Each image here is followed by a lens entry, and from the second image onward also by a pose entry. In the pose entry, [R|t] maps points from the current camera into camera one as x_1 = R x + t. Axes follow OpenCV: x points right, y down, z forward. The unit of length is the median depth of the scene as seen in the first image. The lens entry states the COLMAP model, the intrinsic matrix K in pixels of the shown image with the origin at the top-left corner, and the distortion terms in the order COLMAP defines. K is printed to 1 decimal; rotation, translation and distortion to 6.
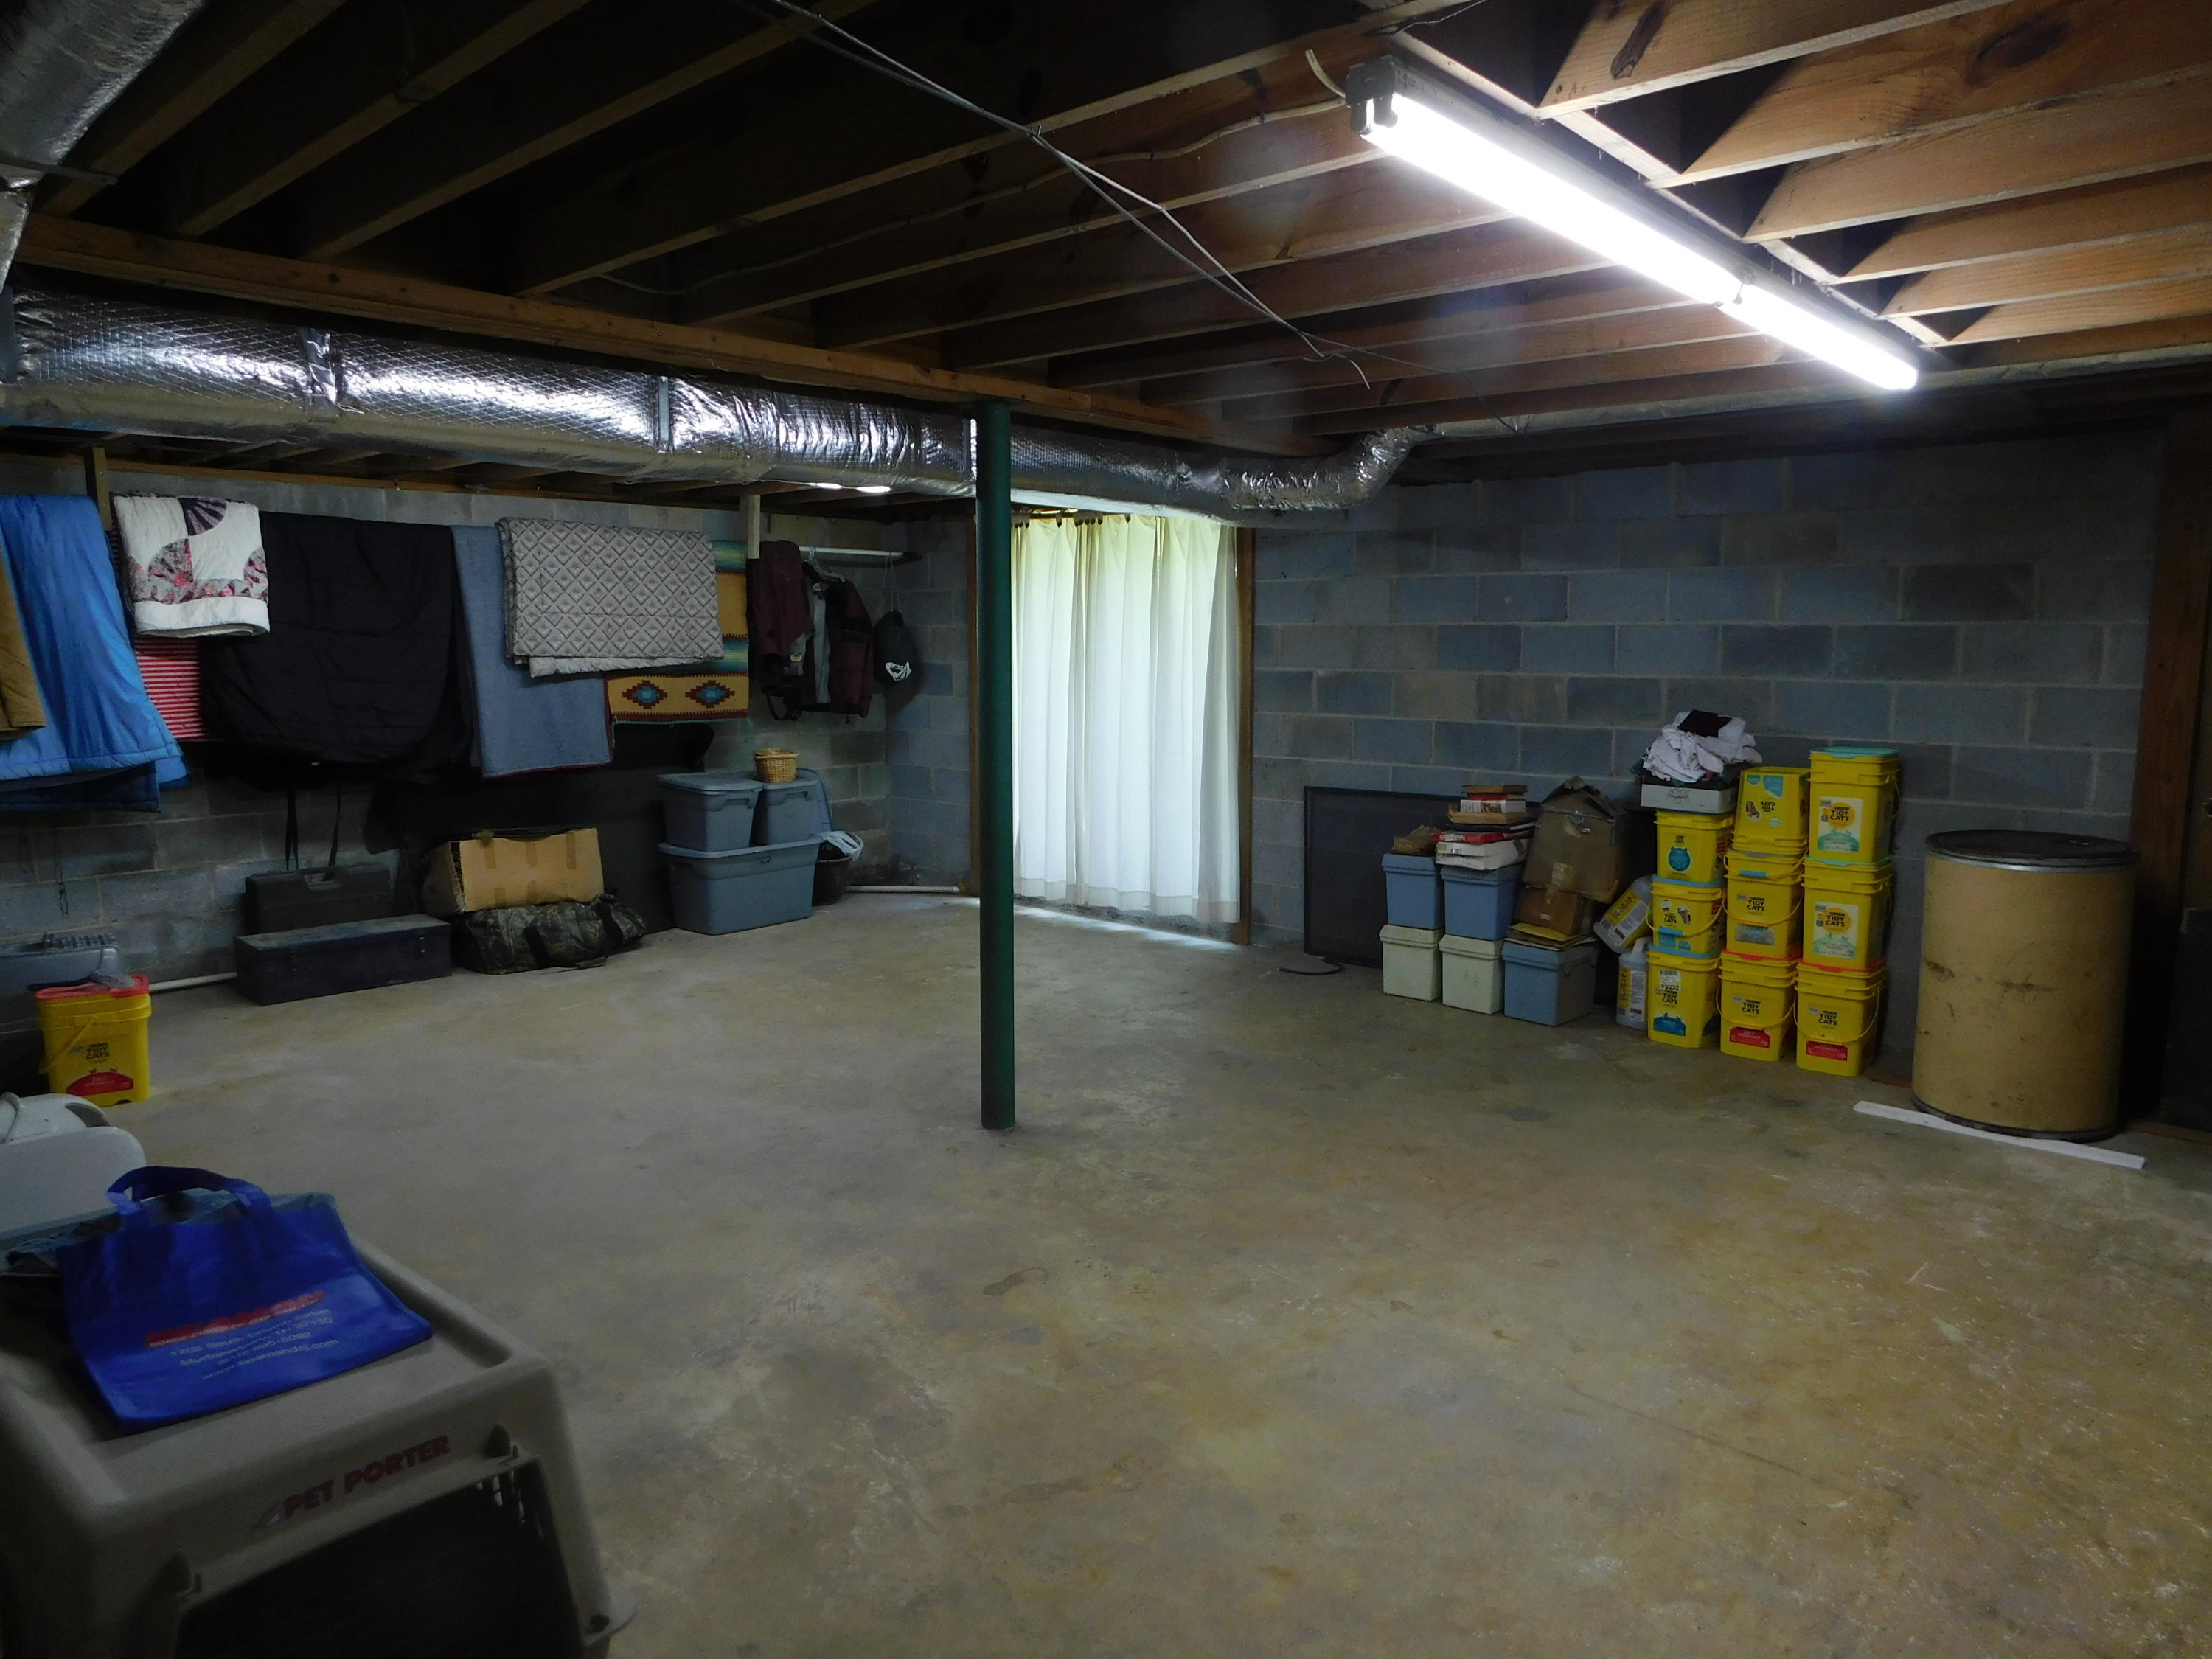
lens RADIAL K [[1470.3, 0, 1108.6], [0, 1470.3, 823.6], [0, 0, 1]] dist [-0.064056, 0.061621]
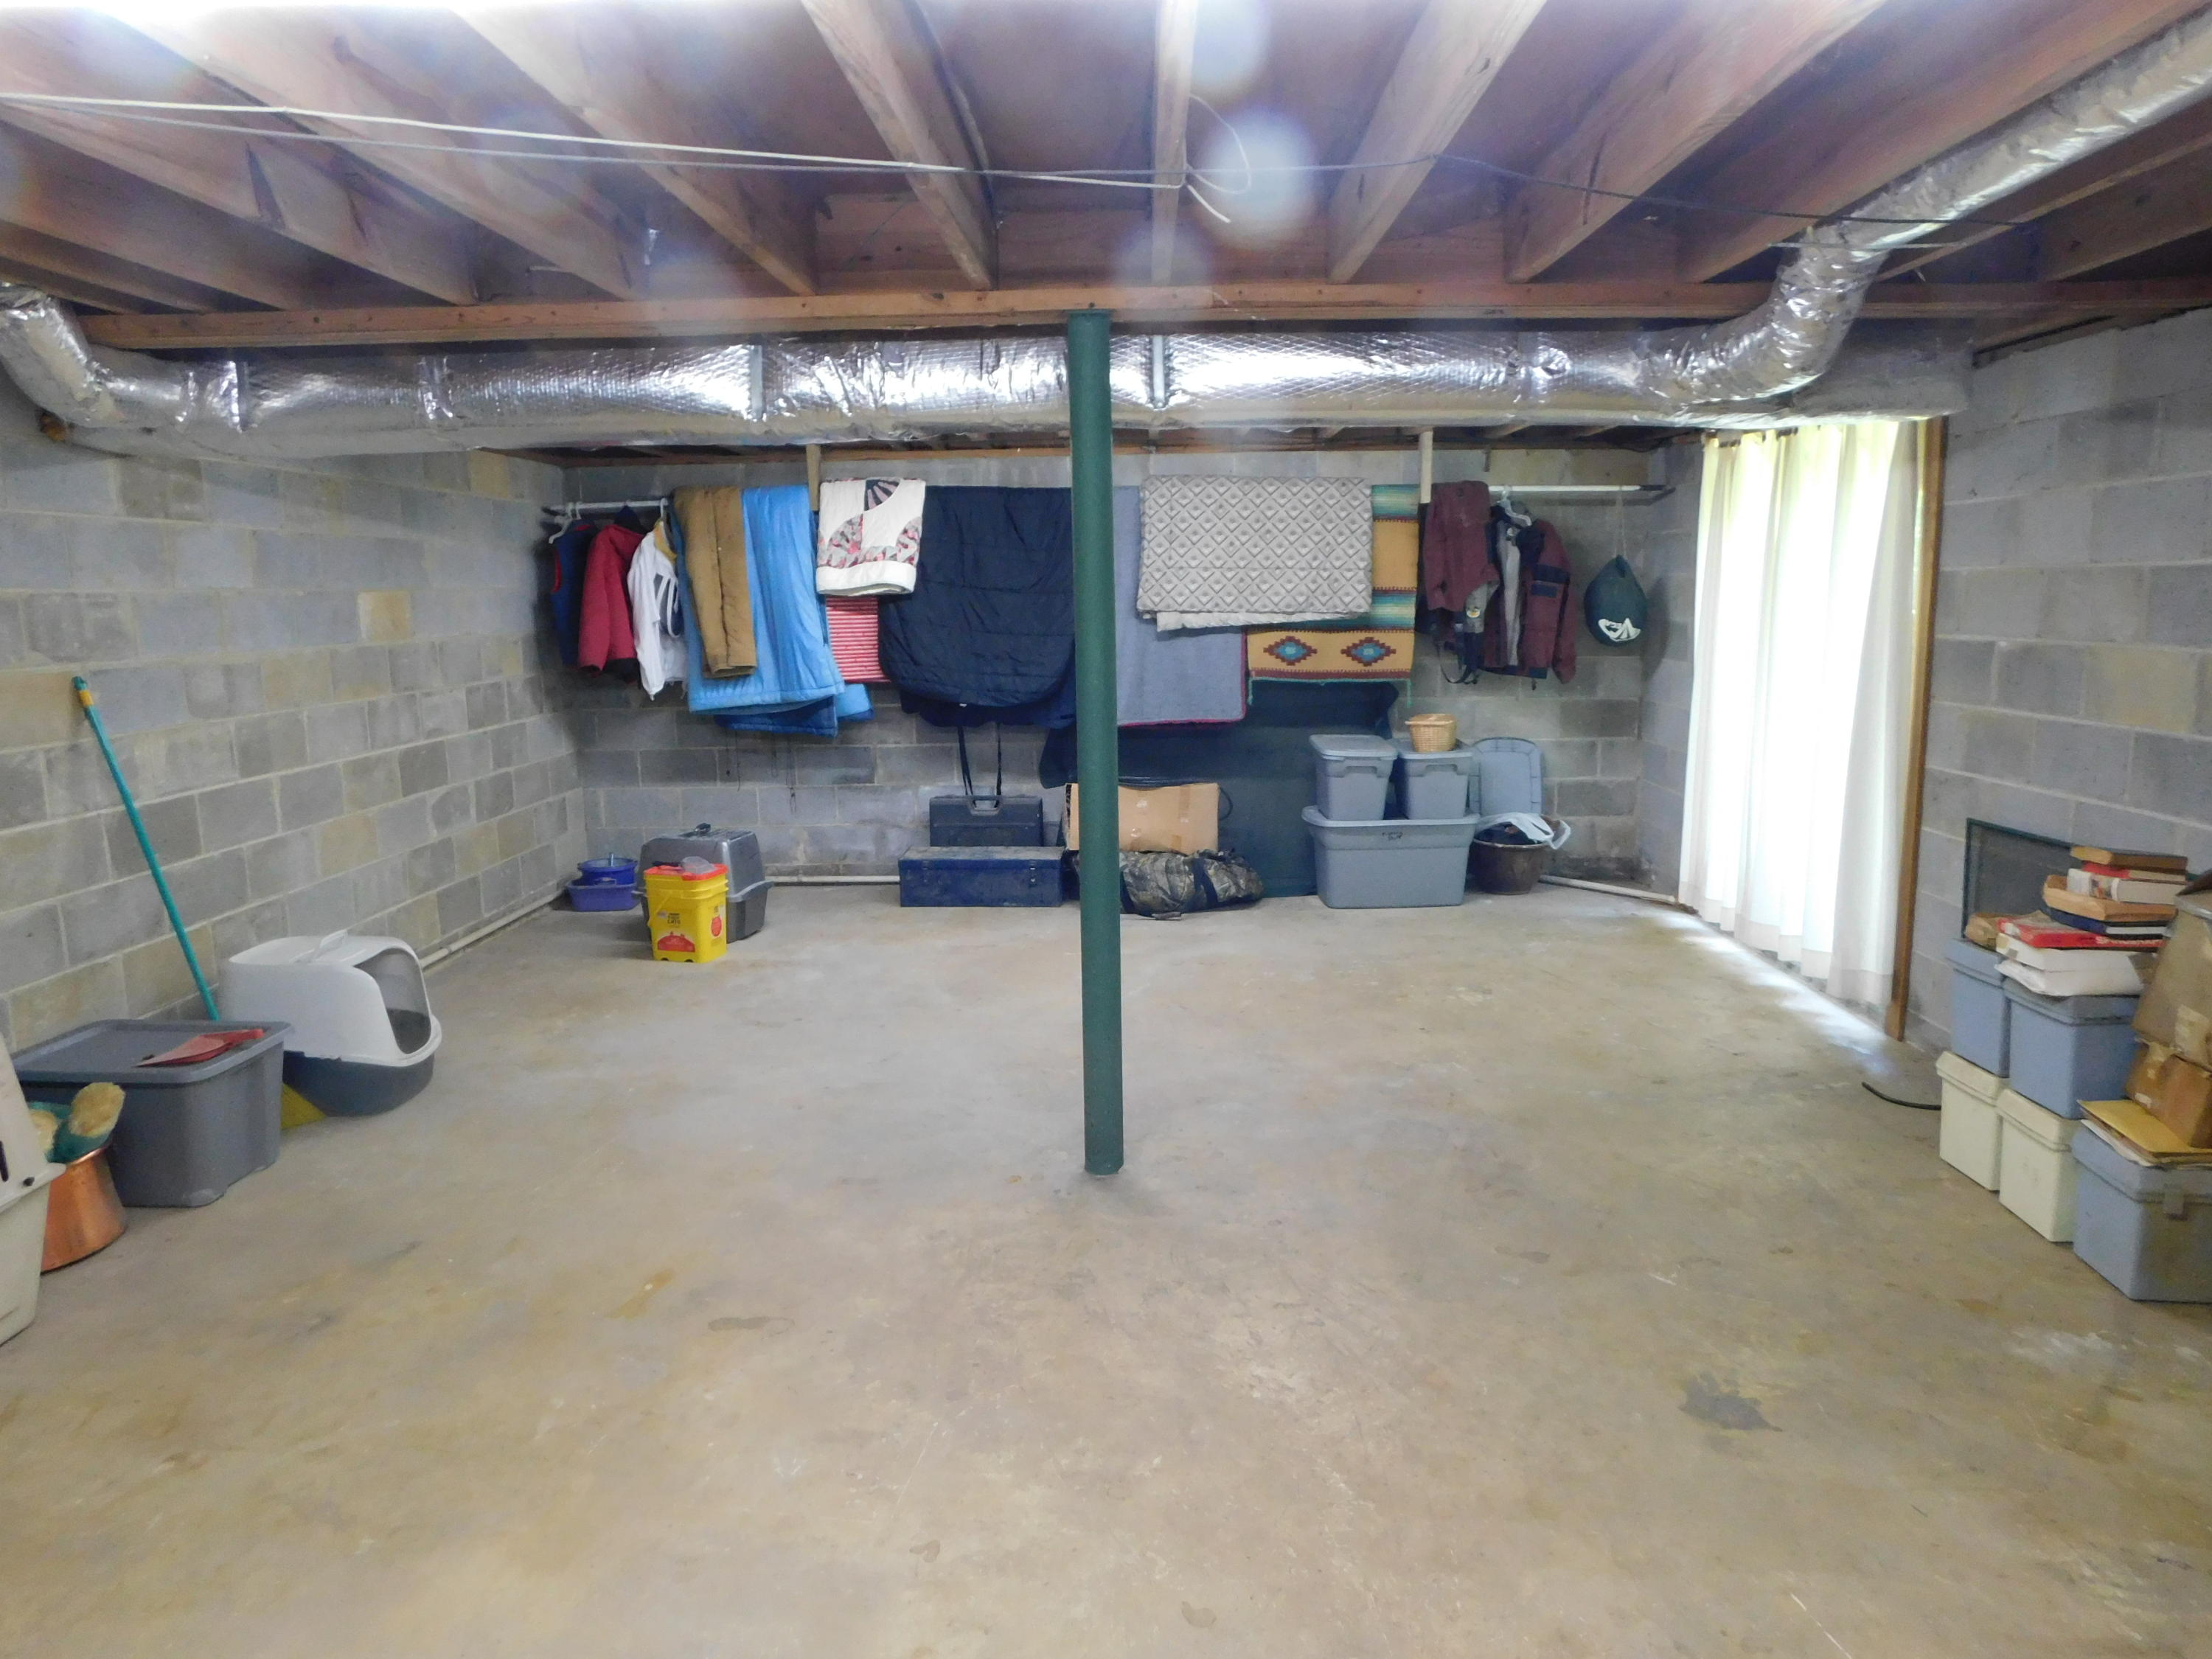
lens RADIAL K [[1470.3, 0, 1108.6], [0, 1470.3, 823.6], [0, 0, 1]] dist [-0.064056, 0.061621]
pose [[0.654860, 0.110381, -0.747646, 0.370274], [-0.082391, 0.993807, 0.074557, -0.040369], [0.751246, 0.012775, 0.659899, 0.294950]]
